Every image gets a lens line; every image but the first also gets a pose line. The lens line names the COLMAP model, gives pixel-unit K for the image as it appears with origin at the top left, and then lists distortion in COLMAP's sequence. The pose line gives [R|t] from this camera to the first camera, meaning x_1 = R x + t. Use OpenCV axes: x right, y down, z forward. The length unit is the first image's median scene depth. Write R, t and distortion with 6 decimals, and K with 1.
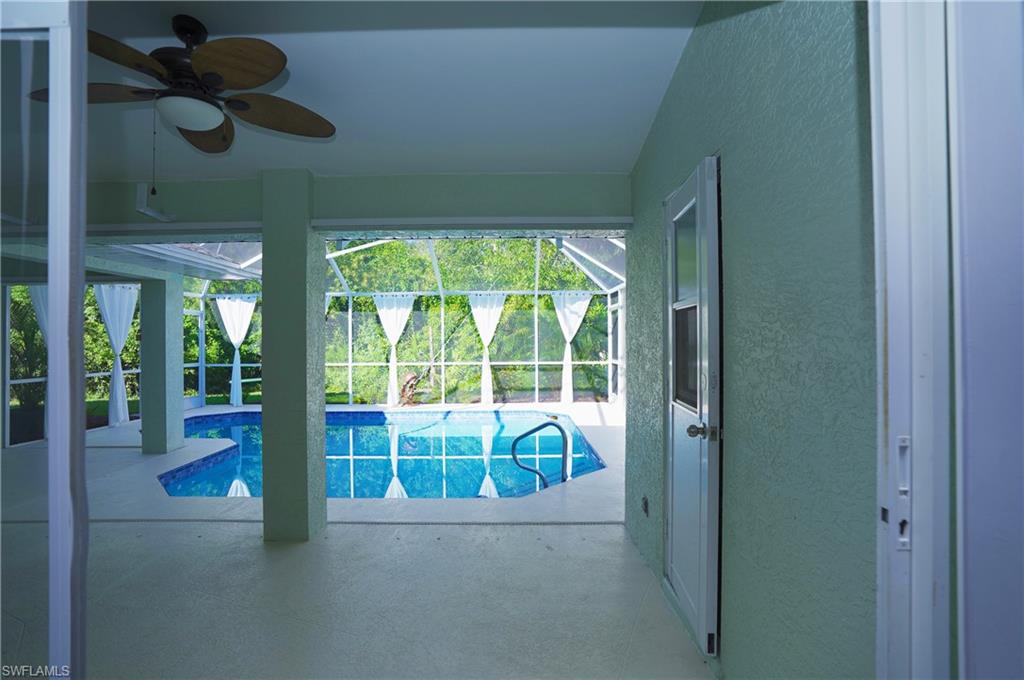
lens RADIAL K [[479.5, 0, 515.5], [0, 479.5, 335.6], [0, 0, 1]] dist [-0.065750, 0.028825]
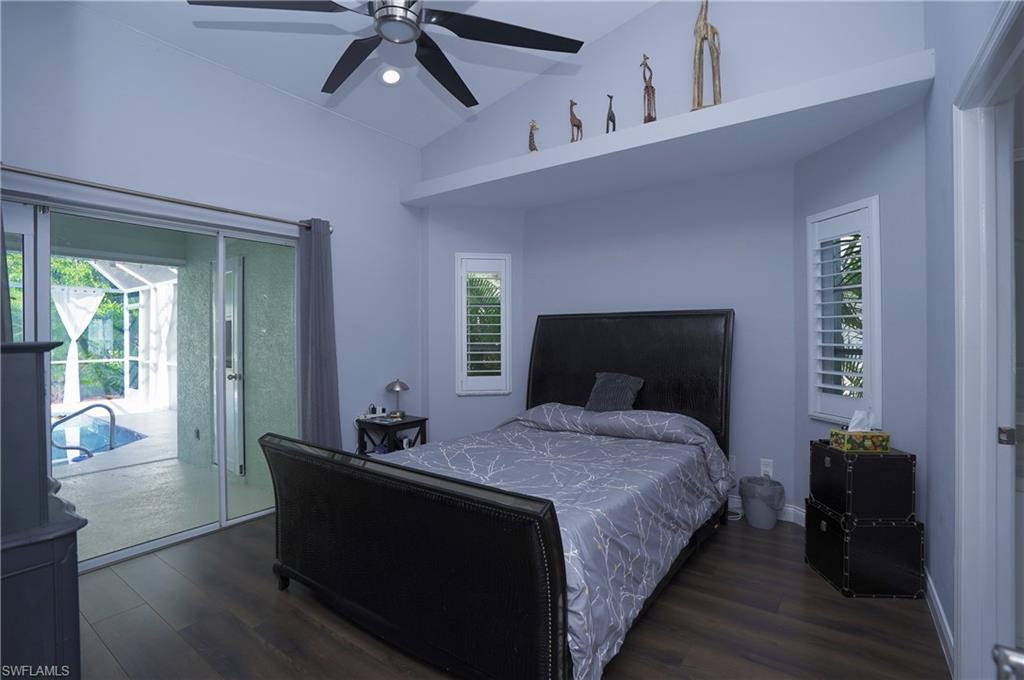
lens RADIAL K [[479.5, 0, 515.5], [0, 479.5, 335.6], [0, 0, 1]] dist [-0.065750, 0.028825]
pose [[0.586920, -0.001852, 0.809642, -0.126292], [-0.002480, 0.999989, 0.004085, -0.001626], [-0.809641, -0.004405, 0.586909, -0.278642]]
